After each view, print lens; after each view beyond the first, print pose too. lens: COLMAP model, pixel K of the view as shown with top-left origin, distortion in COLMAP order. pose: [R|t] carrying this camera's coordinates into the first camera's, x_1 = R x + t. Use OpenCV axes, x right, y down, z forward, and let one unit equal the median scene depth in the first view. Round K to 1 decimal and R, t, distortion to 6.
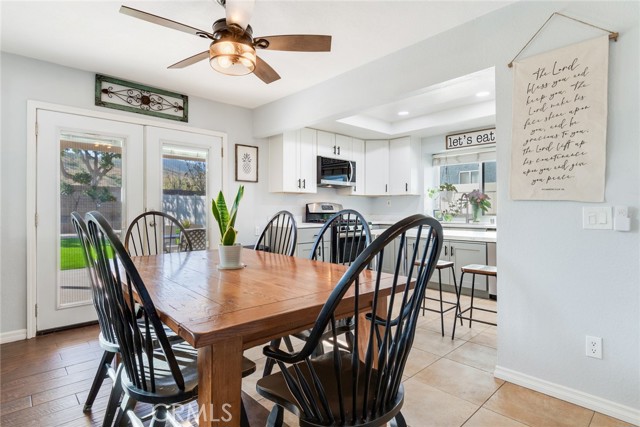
lens RADIAL K [[338.1, 0, 313.6], [0, 338.1, 210.9], [0, 0, 1]] dist [-0.002456, -0.001647]
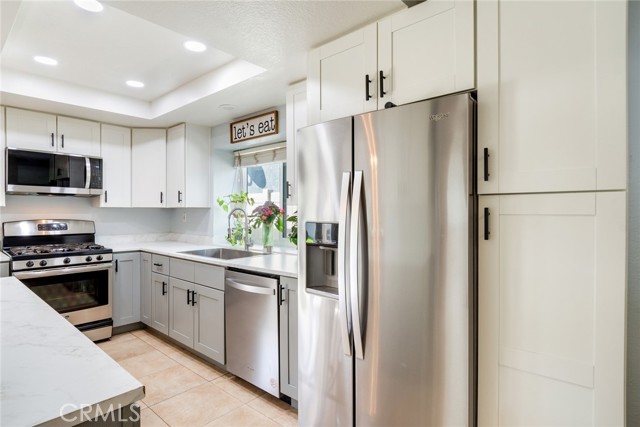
lens RADIAL K [[342.4, 0, 312.5], [0, 342.4, 208.4], [0, 0, 1]] dist [0.007167, -0.000316]
pose [[0.994896, 0.004742, 0.100796, 0.495822], [-0.003805, 0.999948, -0.009479, -0.042839], [-0.100836, 0.009047, 0.994862, 0.289163]]
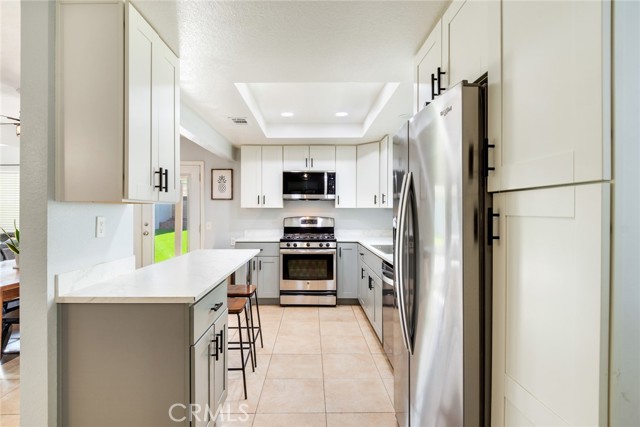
lens RADIAL K [[342.4, 0, 312.5], [0, 342.4, 208.4], [0, 0, 1]] dist [0.007167, -0.000316]
pose [[0.732069, -0.000309, -0.681230, 0.740802], [-0.003781, 0.999983, -0.004516, -0.044899], [0.681220, 0.005882, 0.732055, 0.297075]]
